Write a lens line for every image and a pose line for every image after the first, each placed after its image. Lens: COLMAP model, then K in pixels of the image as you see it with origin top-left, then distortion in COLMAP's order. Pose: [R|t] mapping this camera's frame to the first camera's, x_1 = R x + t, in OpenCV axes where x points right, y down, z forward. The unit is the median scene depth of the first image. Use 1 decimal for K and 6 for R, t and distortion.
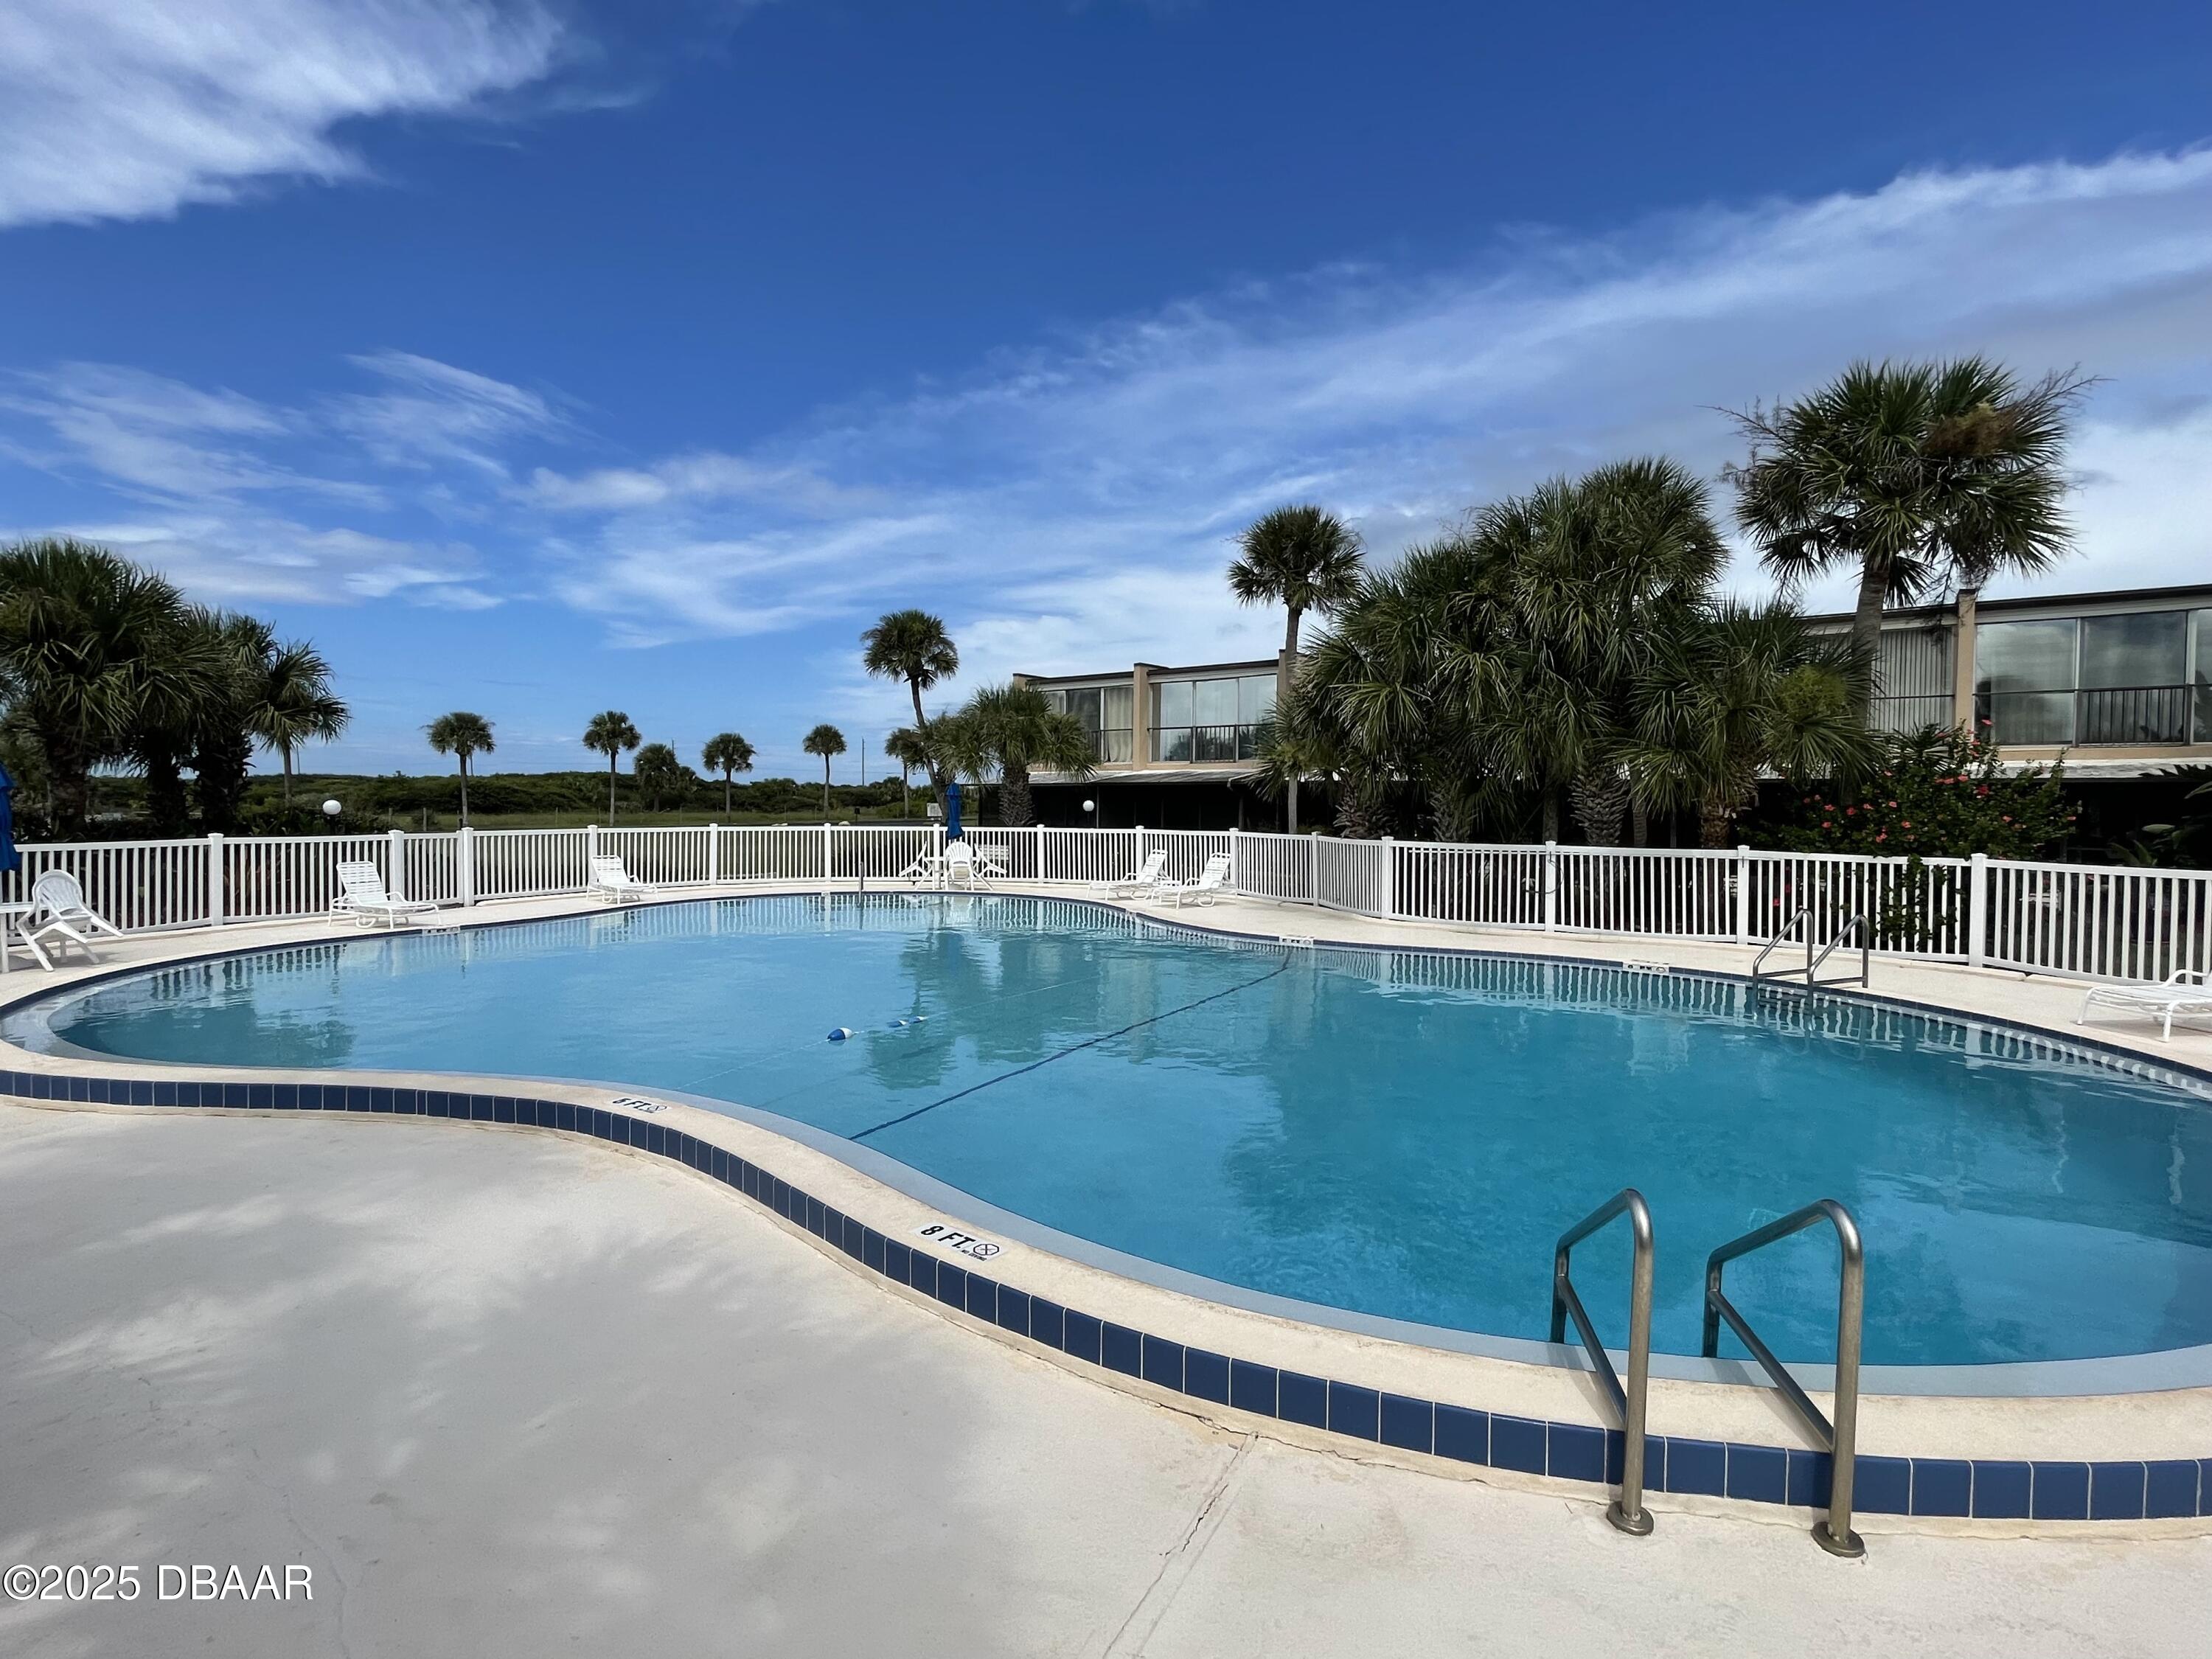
lens RADIAL K [[1069.6, 0, 1120.7], [0, 1069.6, 835.1], [0, 0, 1]] dist [0.009628, -0.001288]
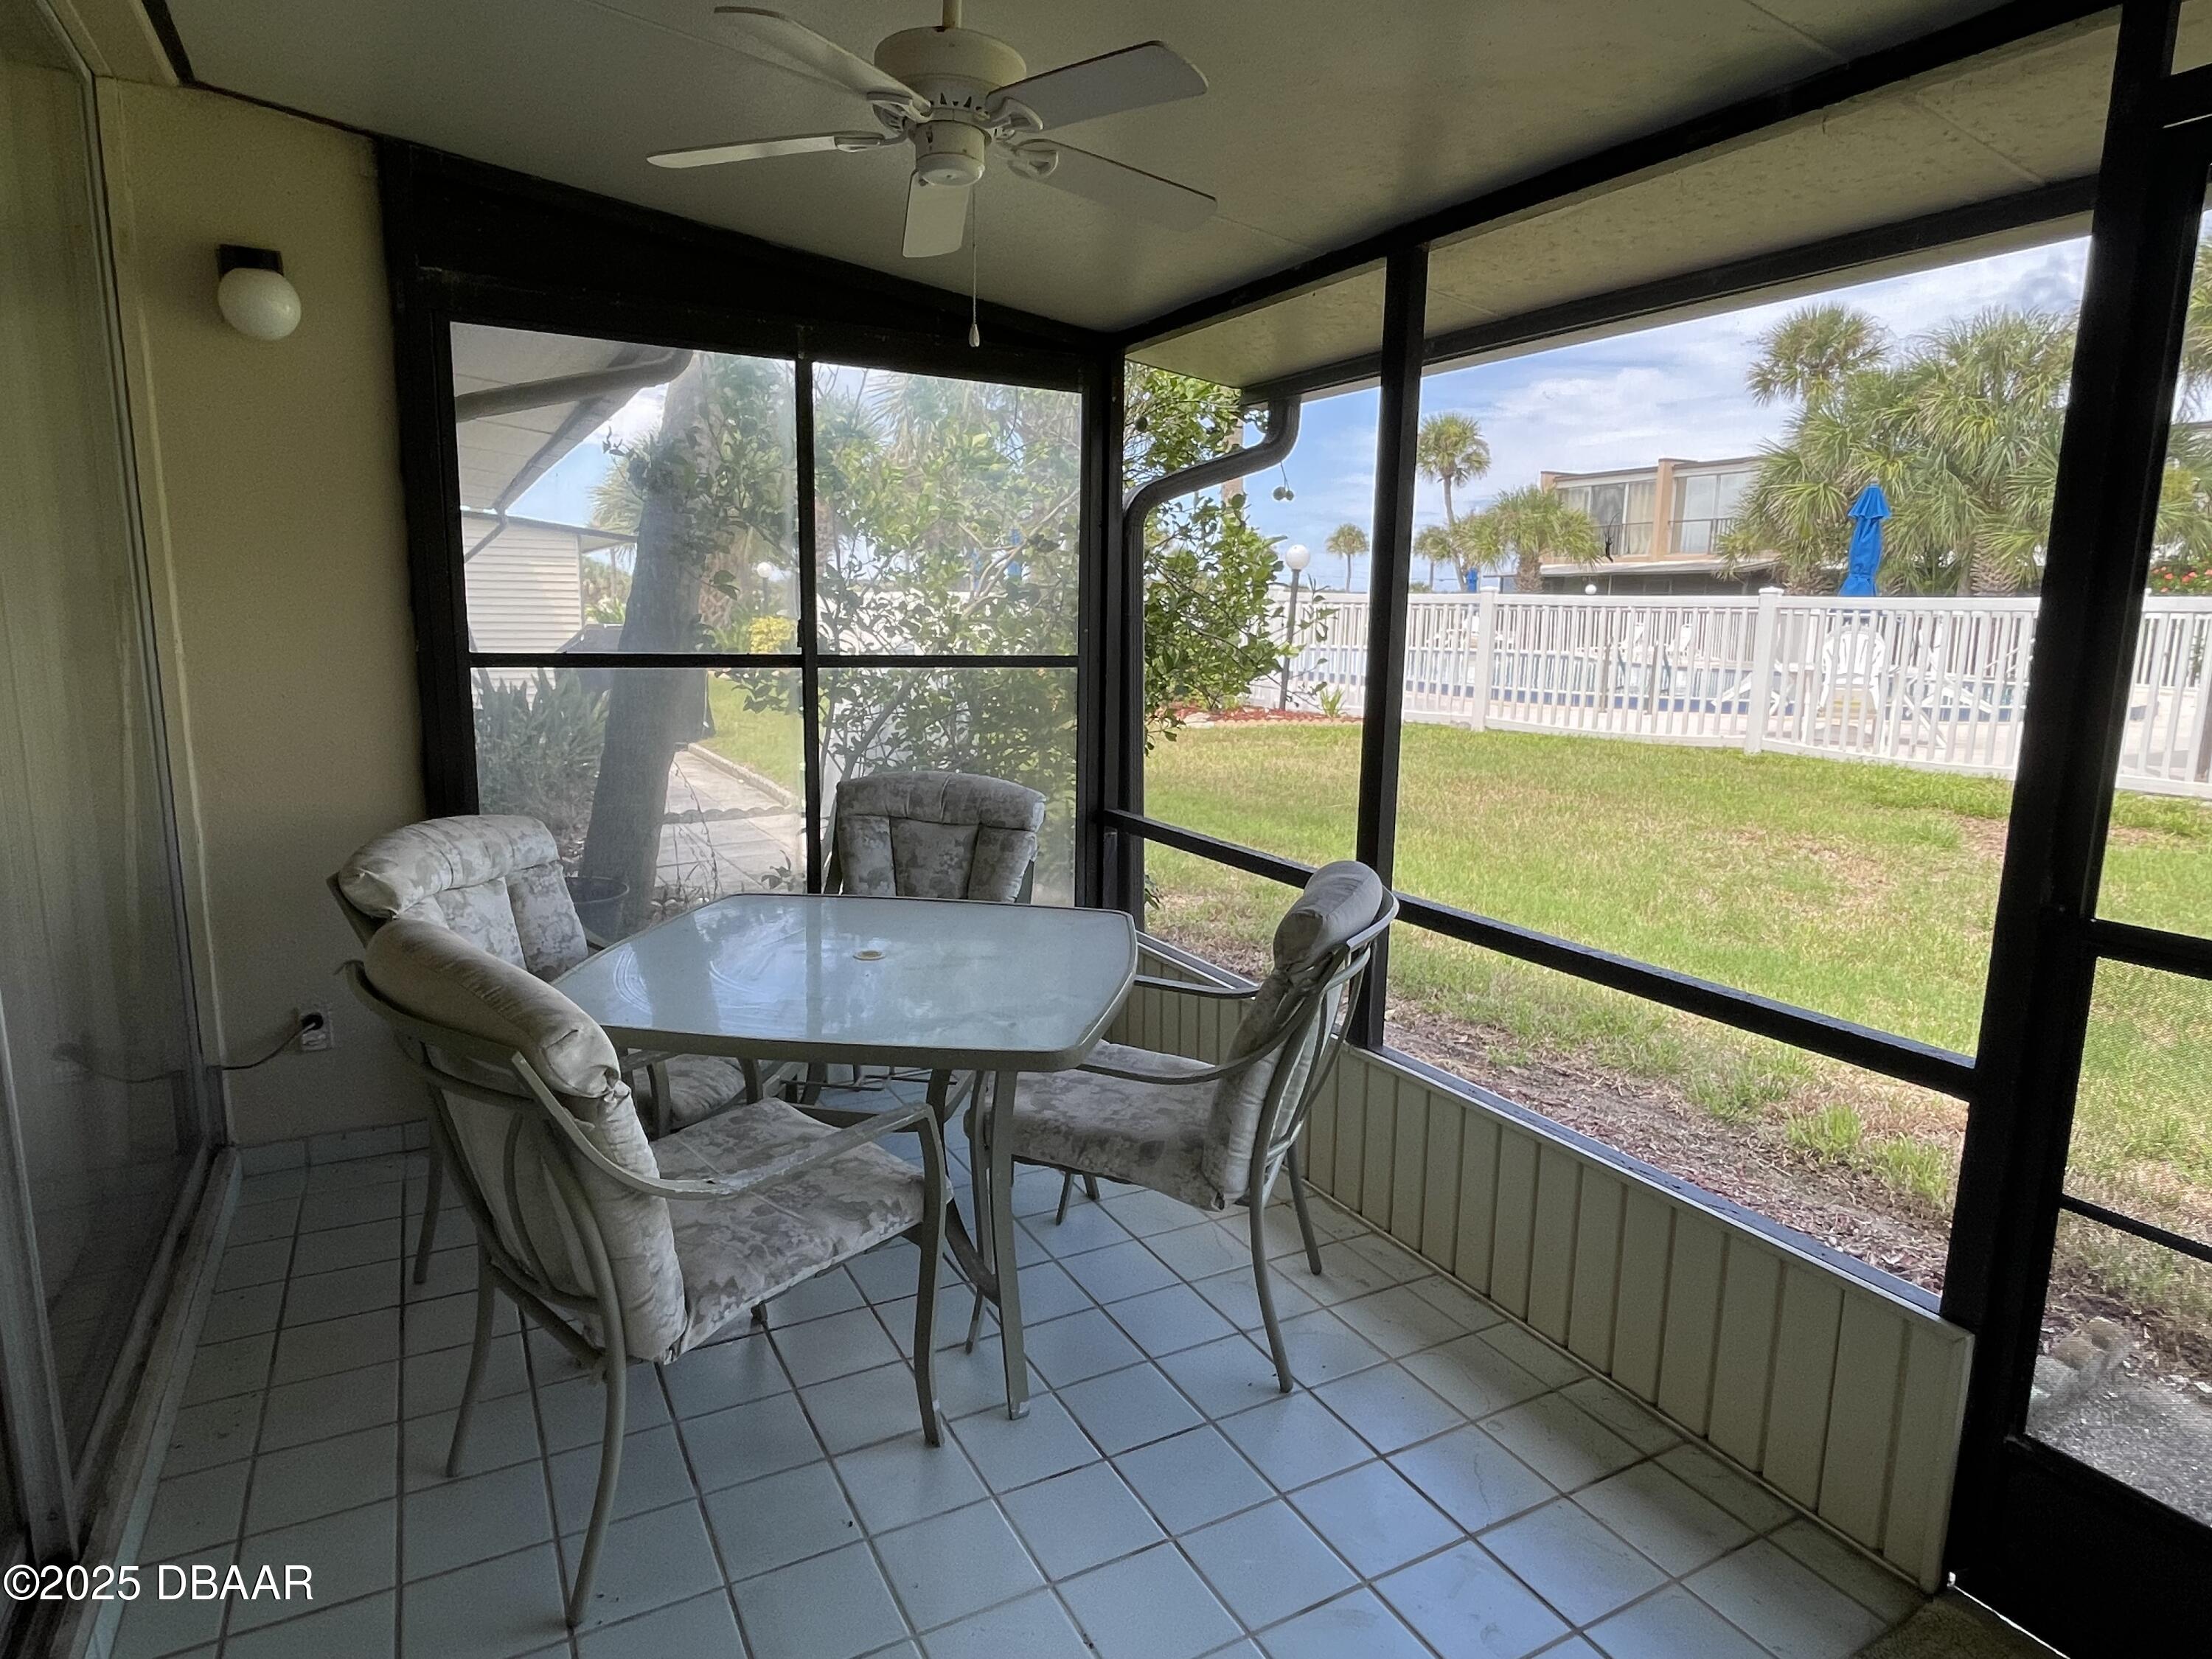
lens RADIAL K [[1232.9, 0, 1117.0], [0, 1232.9, 824.5], [0, 0, 1]] dist [-0.018257, -0.003057]
pose [[0.902761, 0.081549, -0.422342, 0.027460], [-0.022227, 0.989396, 0.143530, 0.013466], [0.429568, -0.120185, 0.895001, -0.138731]]
